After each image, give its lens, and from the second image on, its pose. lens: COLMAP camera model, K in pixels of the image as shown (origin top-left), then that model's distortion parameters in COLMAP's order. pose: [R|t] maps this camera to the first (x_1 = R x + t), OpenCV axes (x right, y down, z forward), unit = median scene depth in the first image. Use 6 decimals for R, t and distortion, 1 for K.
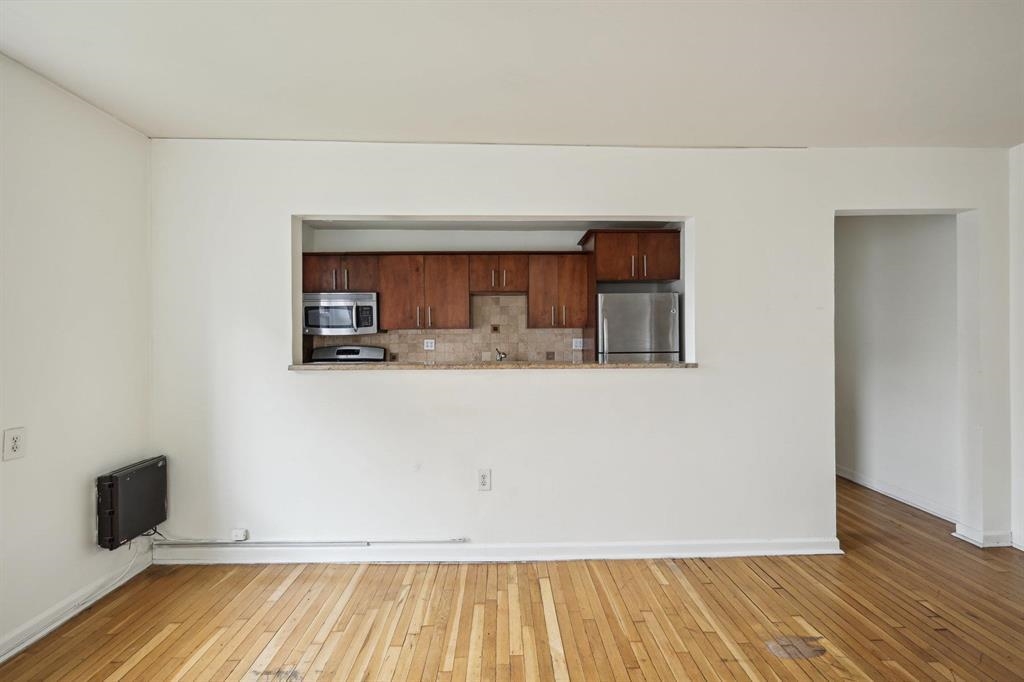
lens RADIAL K [[451.7, 0, 514.5], [0, 451.7, 331.1], [0, 0, 1]] dist [0.001938, 0.000365]
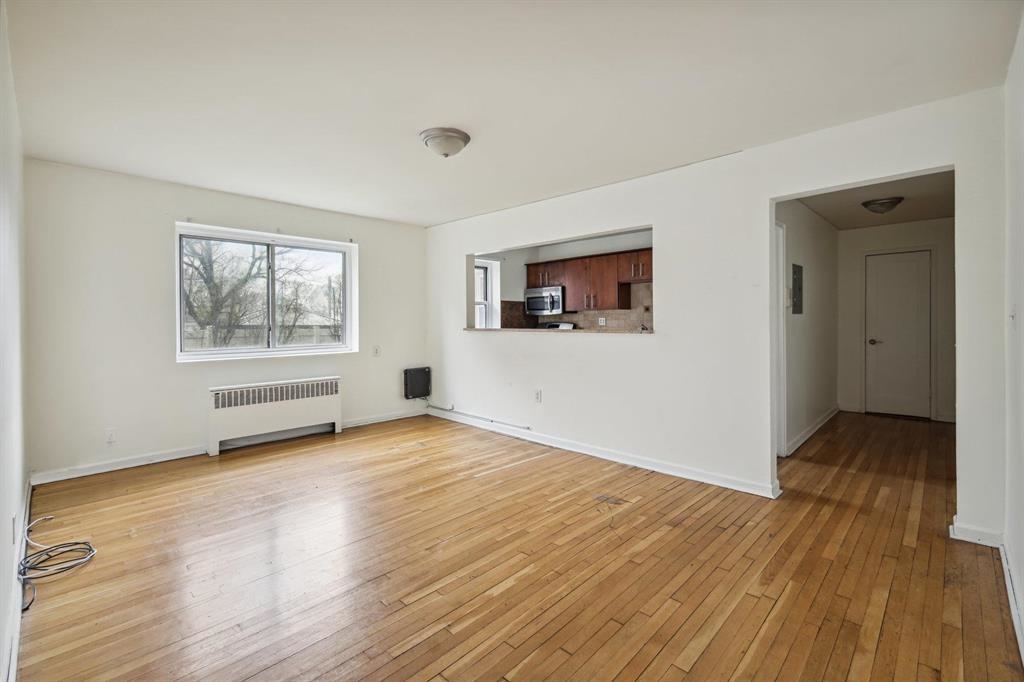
lens RADIAL K [[447.3, 0, 513.5], [0, 447.3, 323.9], [0, 0, 1]] dist [0.003049, 0.000274]
pose [[0.699958, 0.005664, -0.714161, 0.958391], [0.006994, 0.999866, 0.014785, 0.024589], [0.714150, -0.015344, 0.699825, -0.228944]]
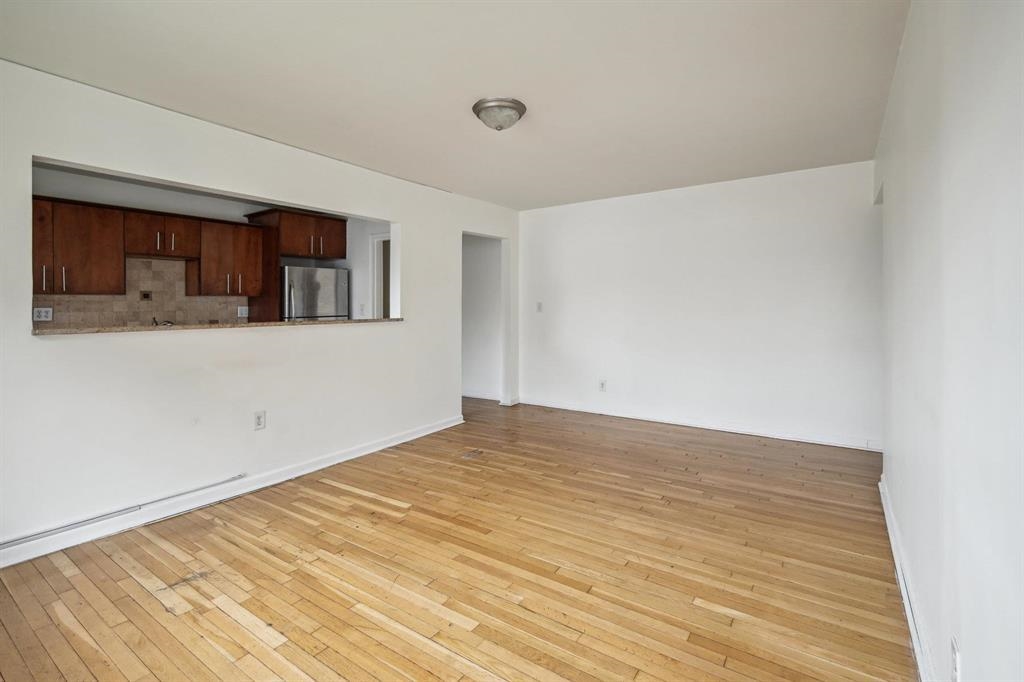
lens RADIAL K [[465.2, 0, 515.5], [0, 465.2, 312.1], [0, 0, 1]] dist [0.001248, 0.000271]
pose [[0.597027, -0.011109, 0.802144, -0.564309], [0.001945, 0.999921, 0.012400, 0.028195], [-0.802219, -0.005843, 0.597002, -0.233562]]
